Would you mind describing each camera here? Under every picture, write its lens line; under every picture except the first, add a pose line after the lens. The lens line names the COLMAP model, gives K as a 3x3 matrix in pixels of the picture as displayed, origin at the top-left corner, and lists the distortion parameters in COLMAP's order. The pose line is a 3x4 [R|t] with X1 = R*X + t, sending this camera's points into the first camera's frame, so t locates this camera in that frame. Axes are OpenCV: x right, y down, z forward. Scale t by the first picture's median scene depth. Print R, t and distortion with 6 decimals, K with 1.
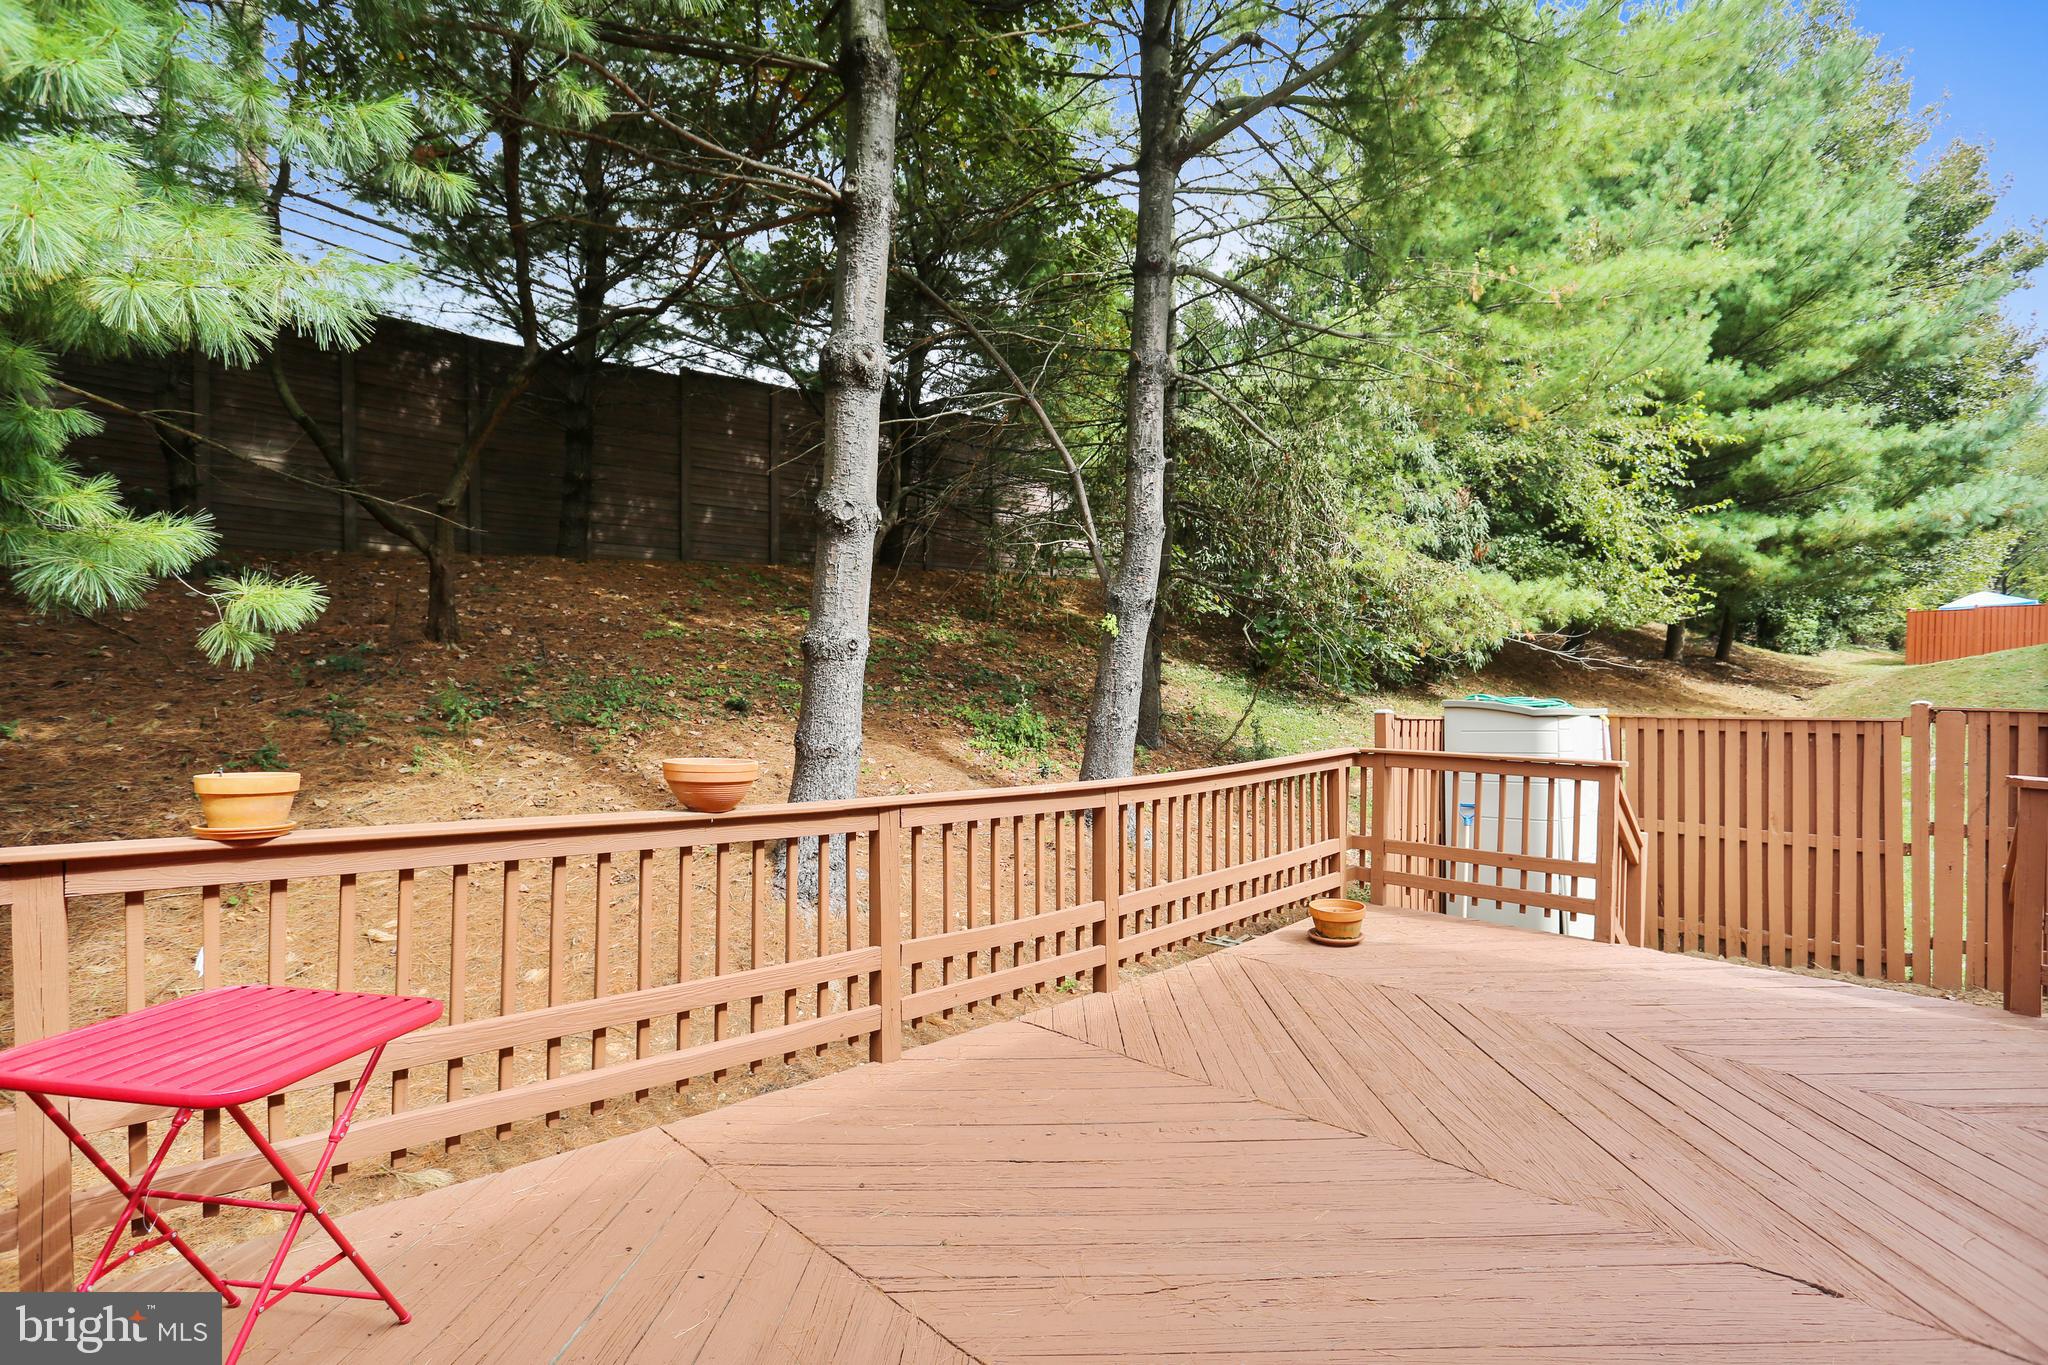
lens RADIAL K [[963.0, 0, 1018.7], [0, 963.0, 723.9], [0, 0, 1]] dist [-0.003132, 0.000041]
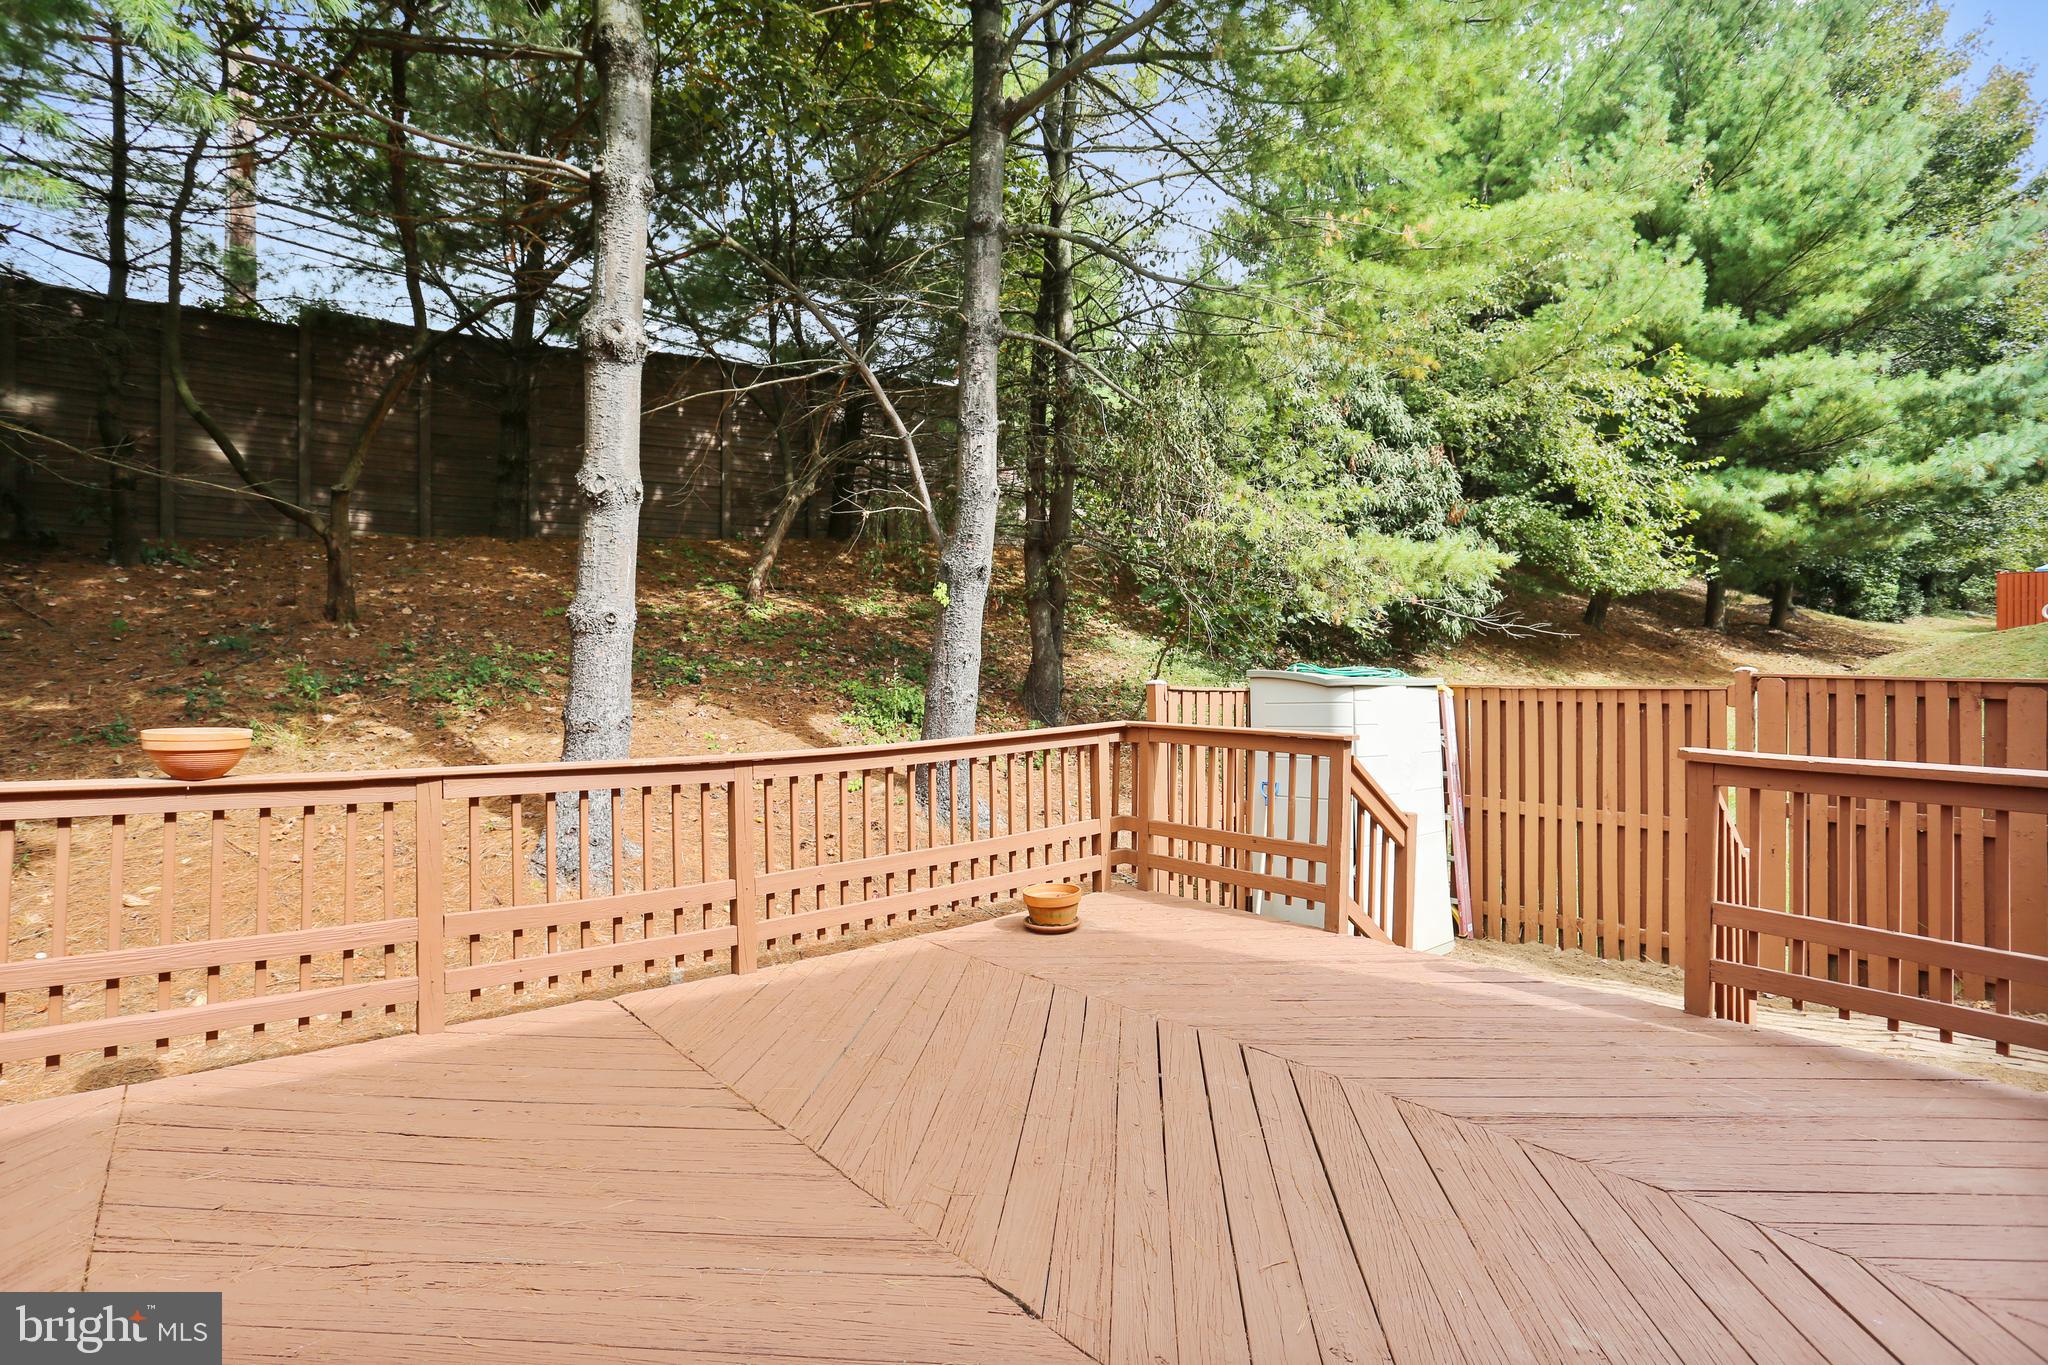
lens RADIAL K [[999.5, 0, 1024.0], [0, 999.5, 682.5], [0, 0, 1]] dist [-0.065956, 0.025543]
pose [[0.996282, -0.005598, -0.085969, 0.137516], [0.003971, 0.999810, -0.019088, 0.002111], [0.086060, 0.018675, 0.996115, 0.010278]]
